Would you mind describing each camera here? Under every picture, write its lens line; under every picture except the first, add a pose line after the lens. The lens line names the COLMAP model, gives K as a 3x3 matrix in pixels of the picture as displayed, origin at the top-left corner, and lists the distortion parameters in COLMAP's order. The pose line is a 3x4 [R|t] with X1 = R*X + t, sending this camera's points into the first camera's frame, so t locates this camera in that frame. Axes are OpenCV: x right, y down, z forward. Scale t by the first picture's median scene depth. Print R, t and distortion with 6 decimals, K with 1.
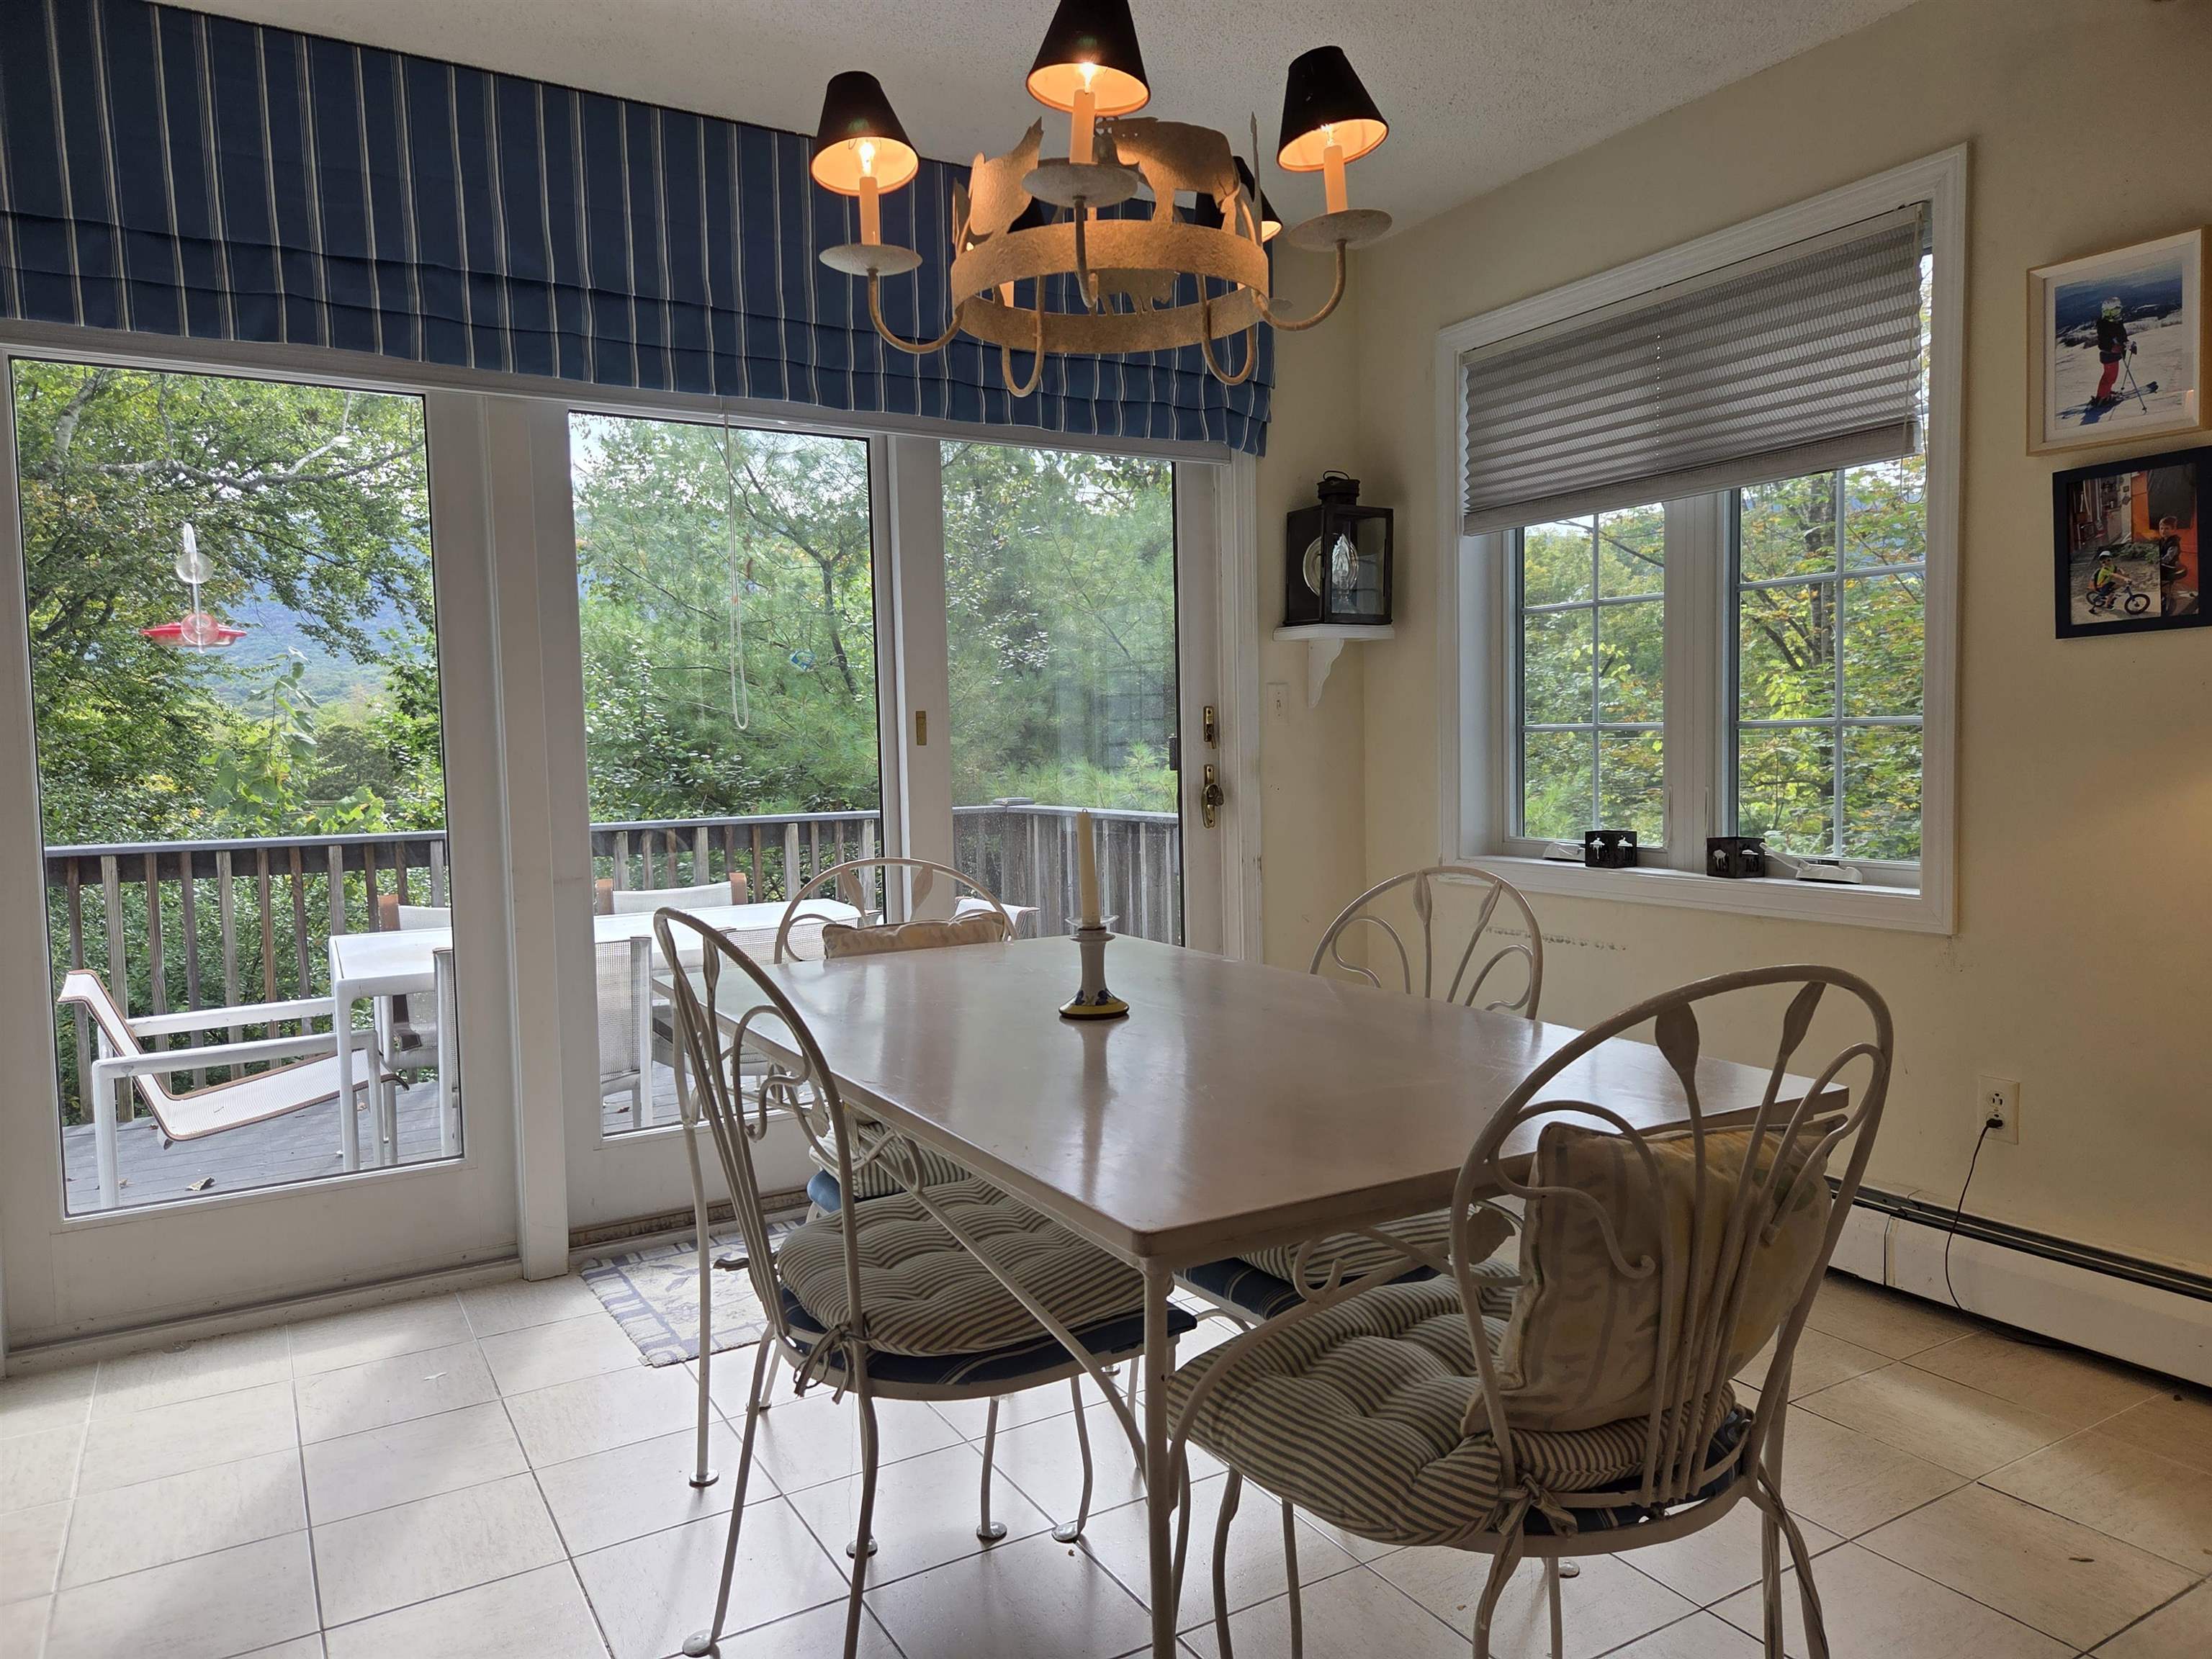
lens RADIAL K [[1485.7, 0, 1118.9], [0, 1485.7, 852.0], [0, 0, 1]] dist [0.010524, -0.012762]
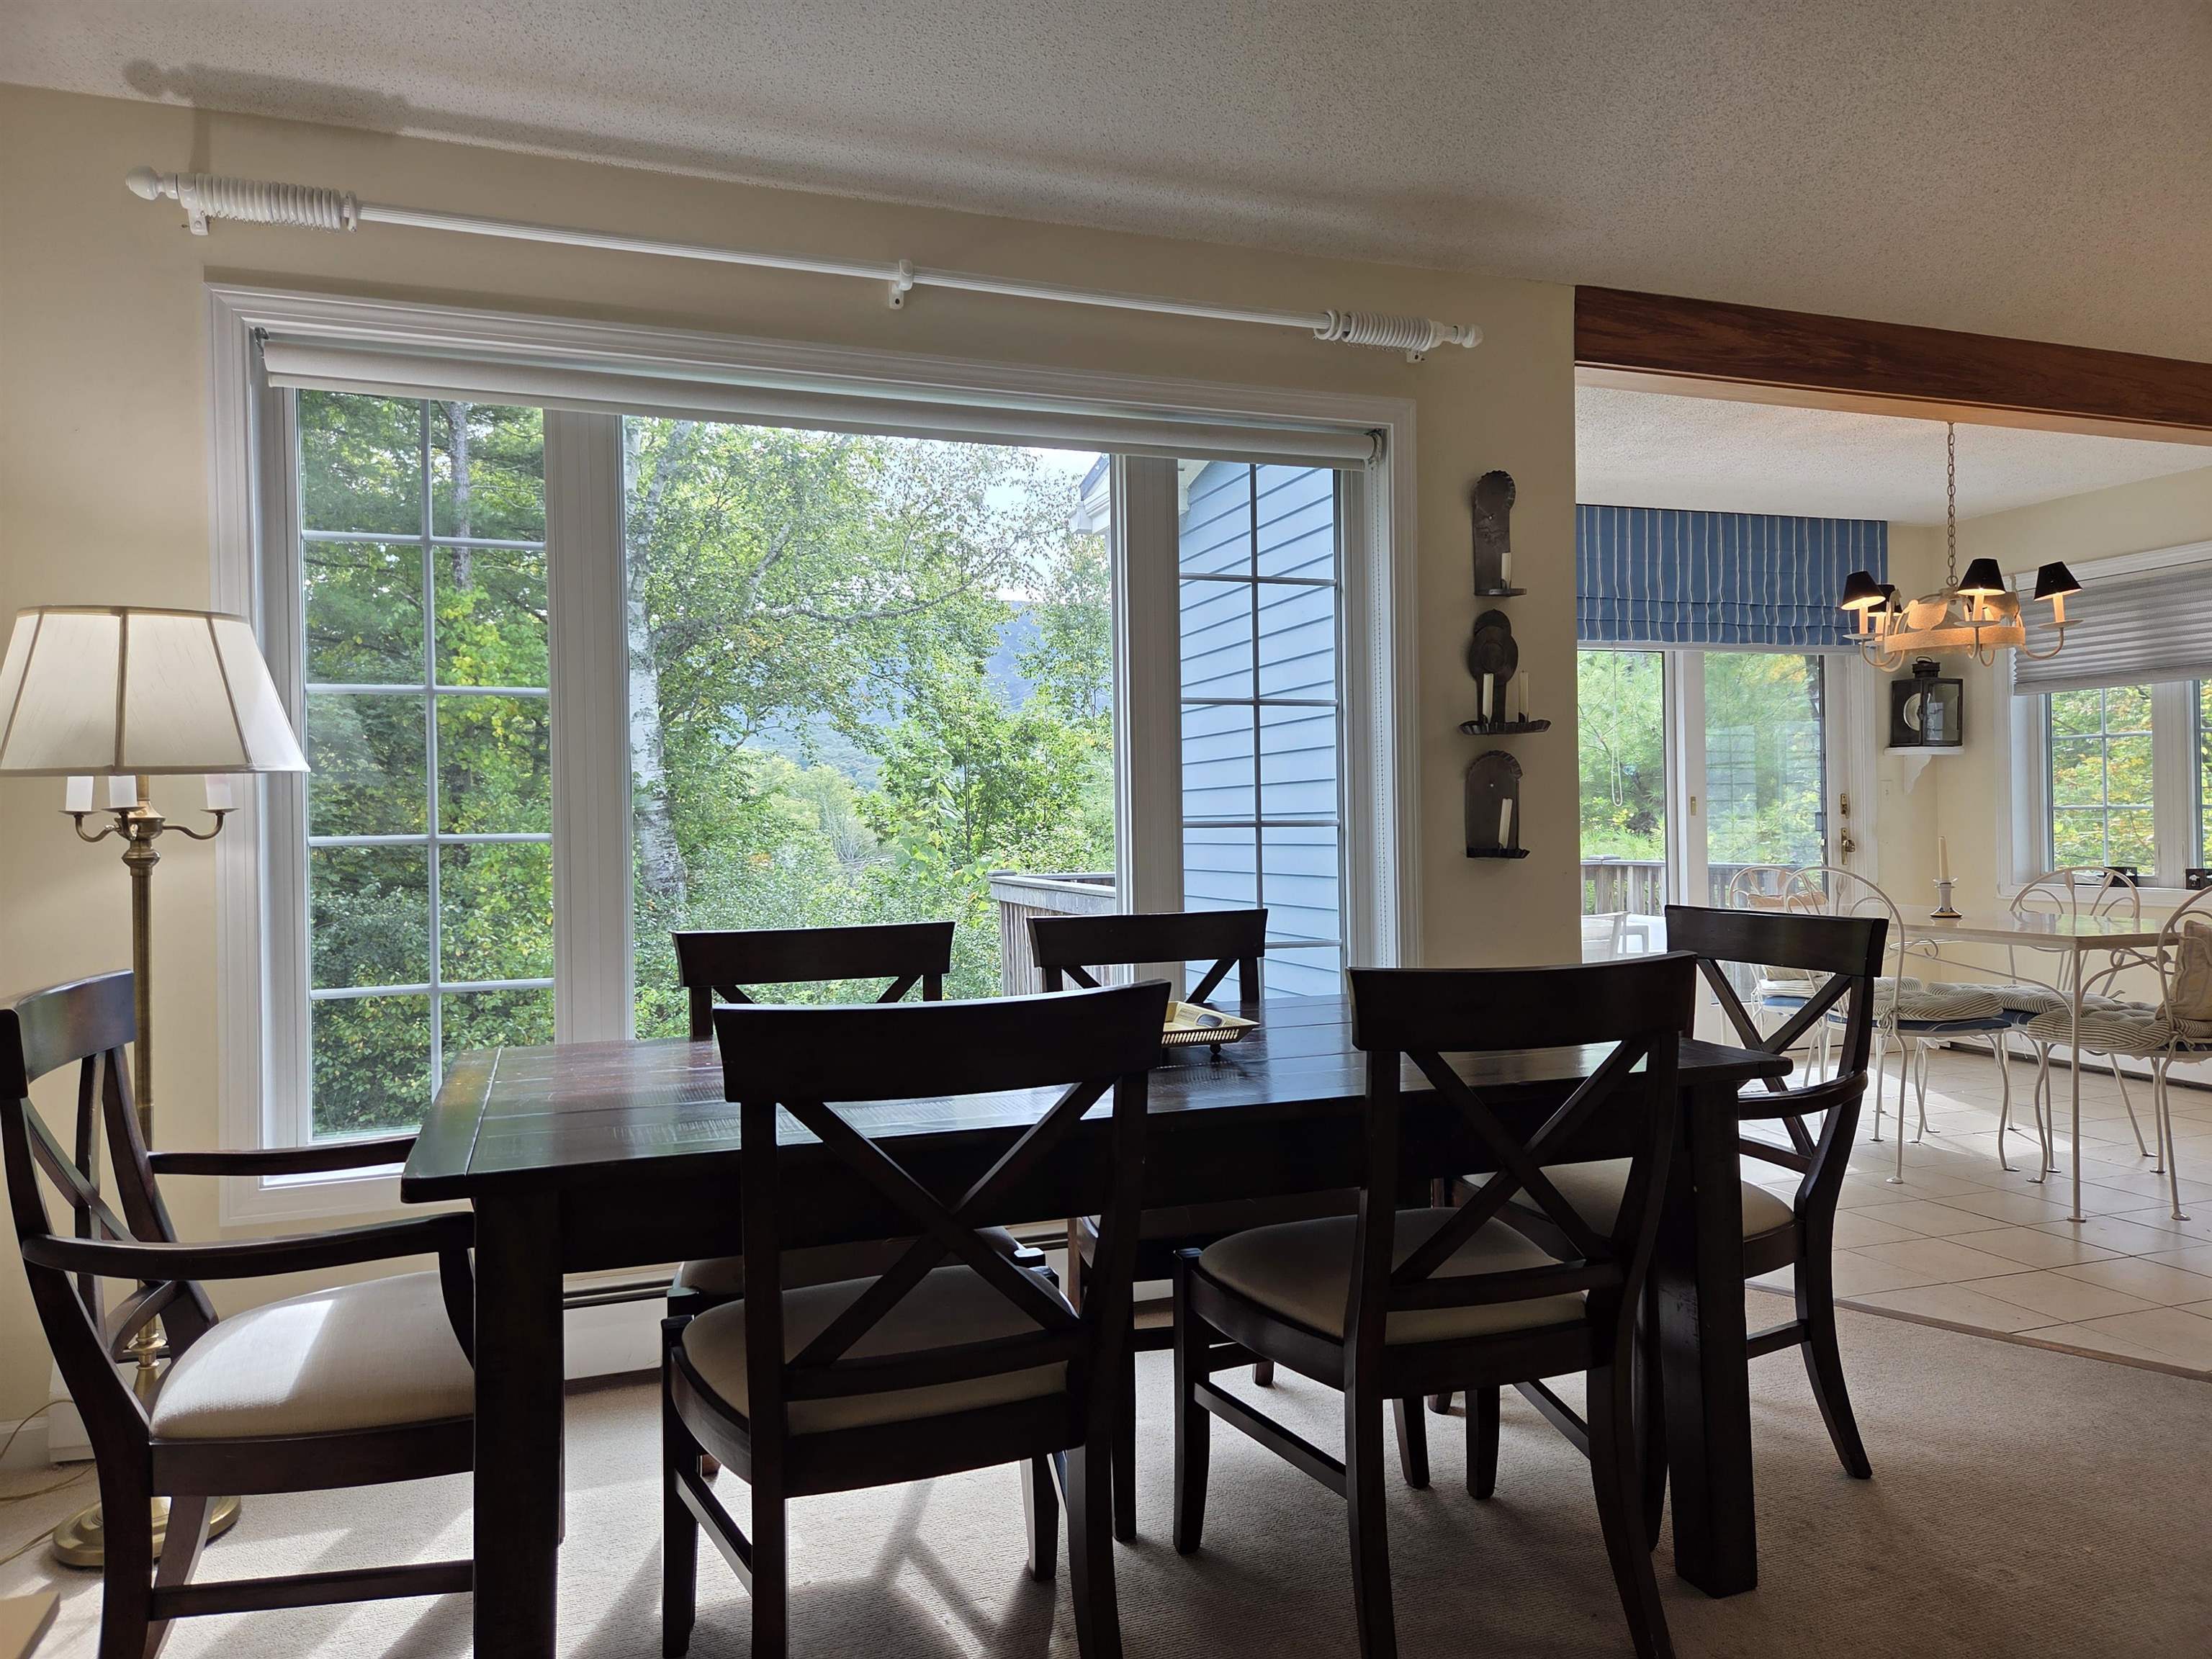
lens RADIAL K [[1485.7, 0, 1097.3], [0, 1485.7, 824.4], [0, 0, 1]] dist [0.010524, -0.012762]
pose [[0.978812, 0.003477, -0.204733, -0.453557], [-0.018215, 0.997370, -0.070148, 0.075996], [0.203951, 0.072391, 0.976301, -0.889719]]
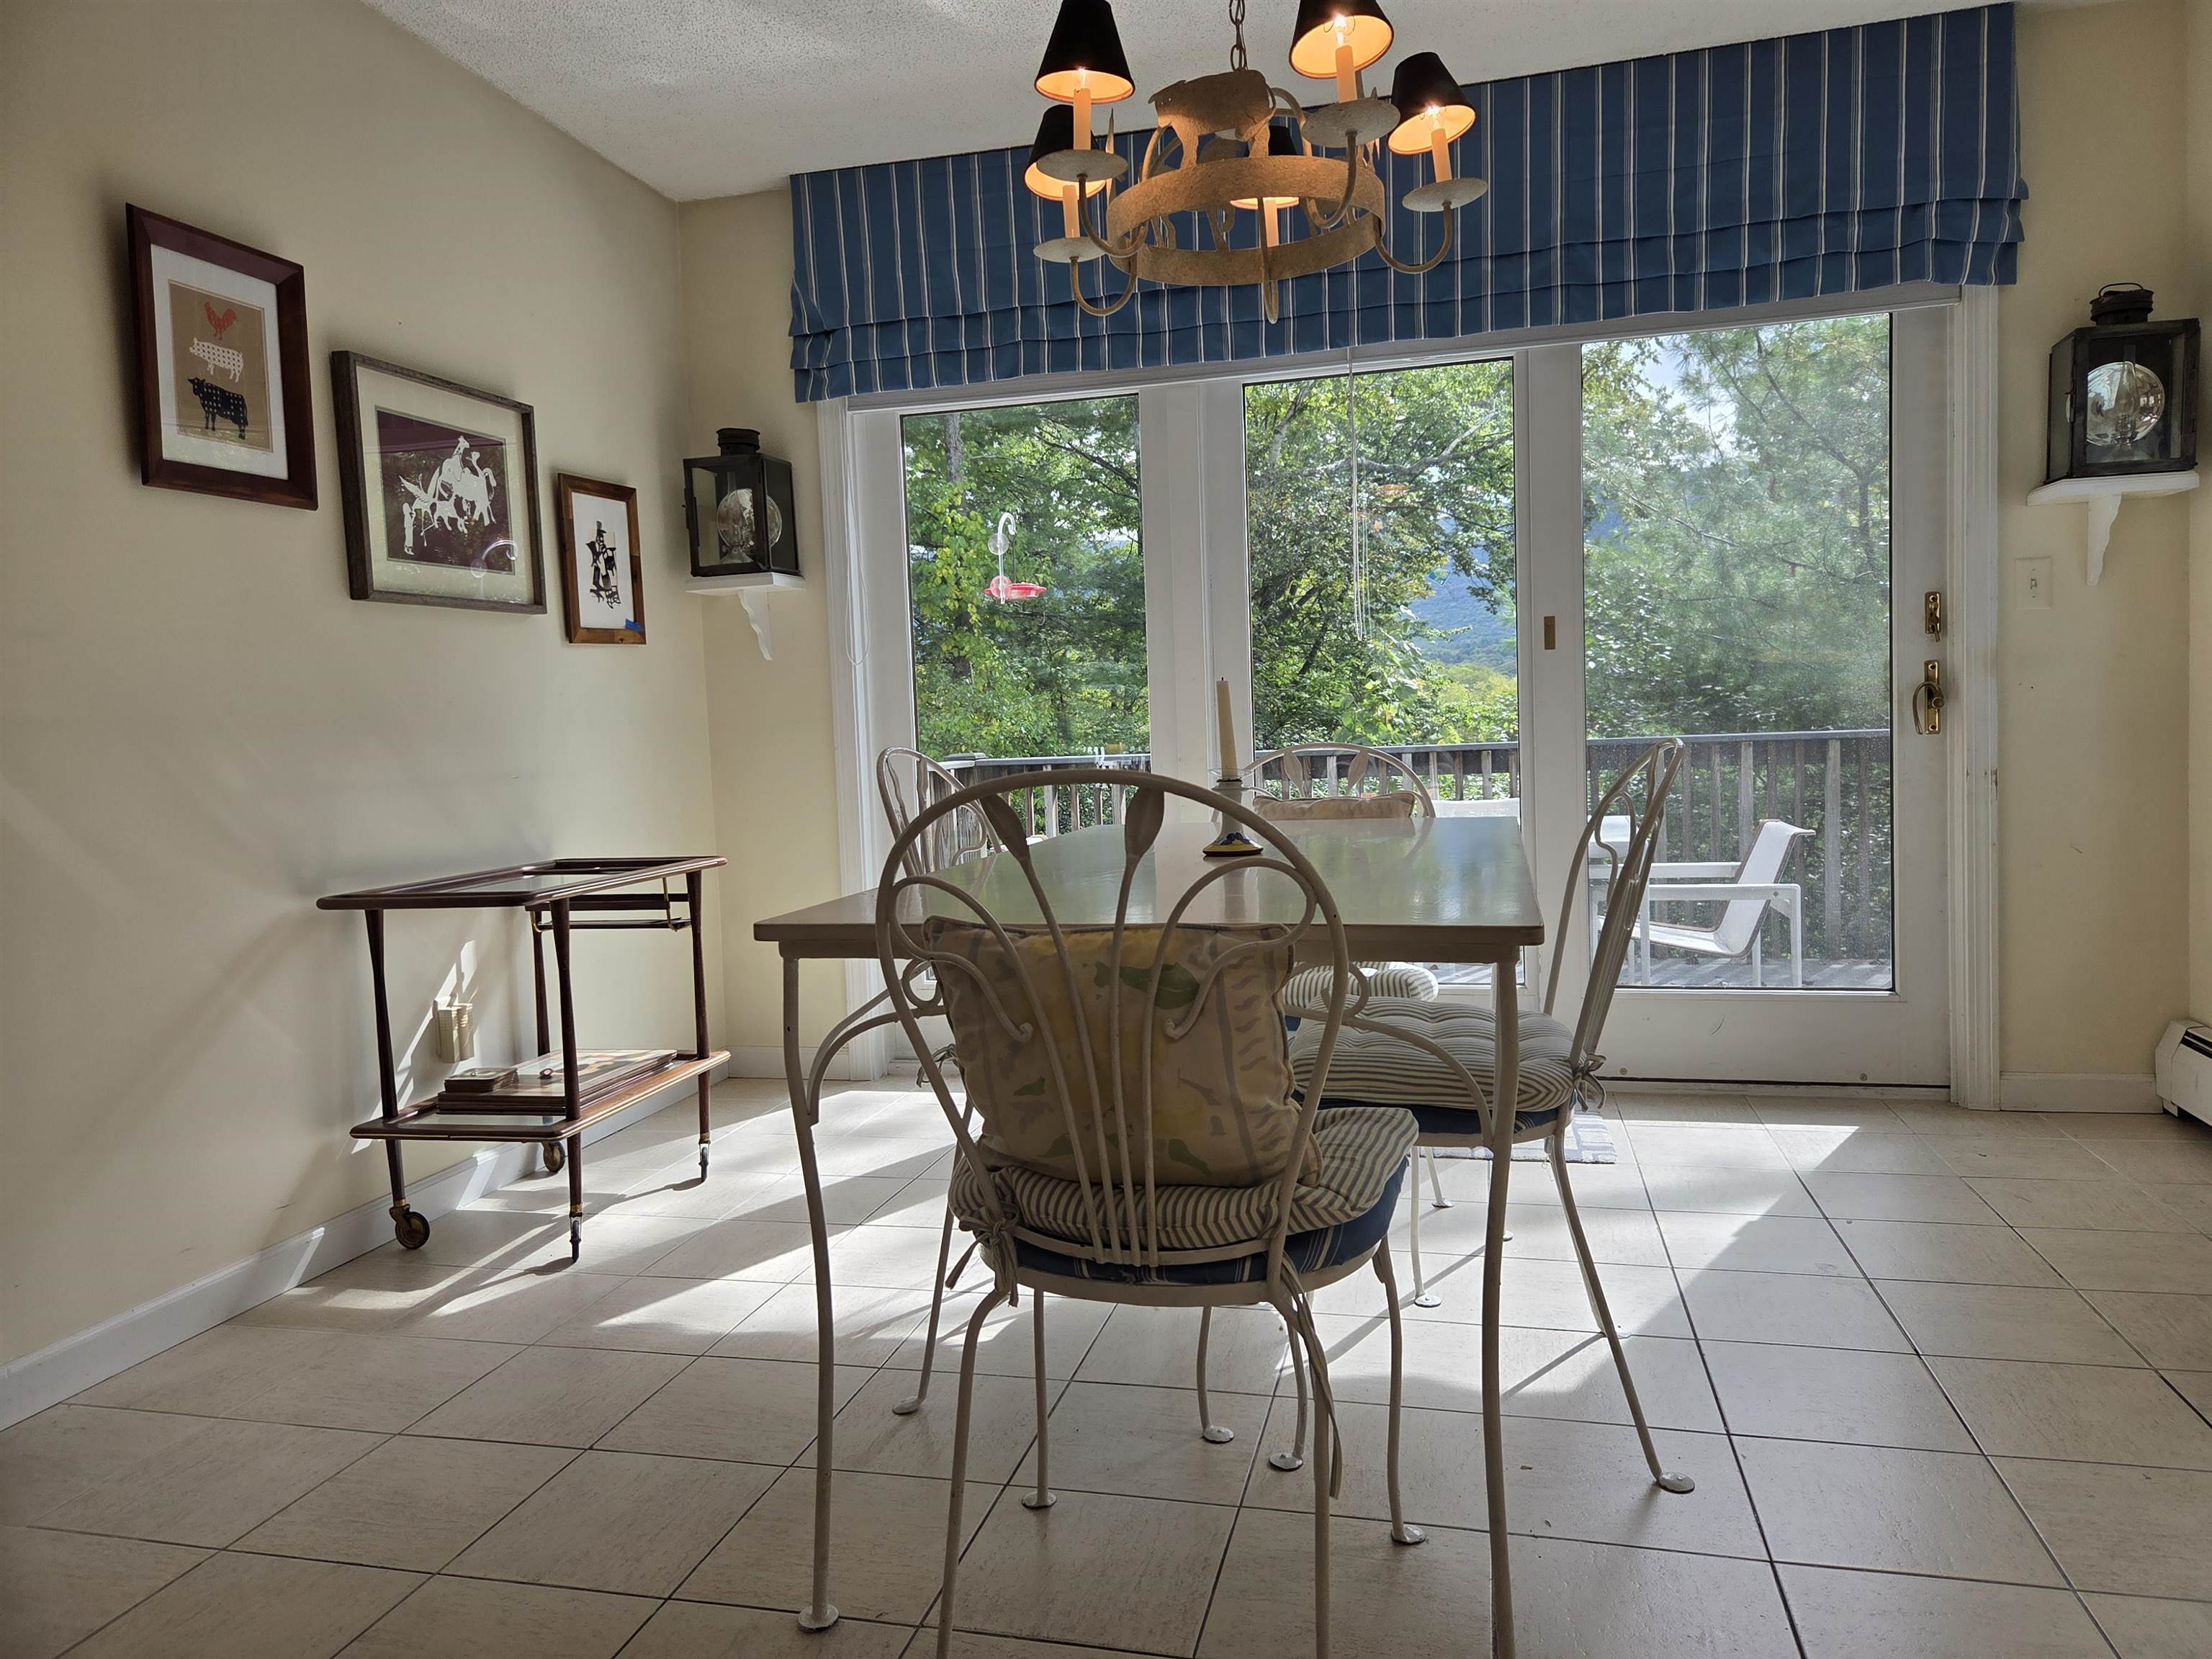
lens RADIAL K [[1485.7, 0, 1111.3], [0, 1485.7, 815.1], [0, 0, 1]] dist [0.010524, -0.012762]
pose [[0.705126, 0.031122, -0.708398, 0.354361], [-0.024004, 0.999511, 0.020018, 0.024726], [0.708675, 0.002889, 0.705529, 0.066929]]
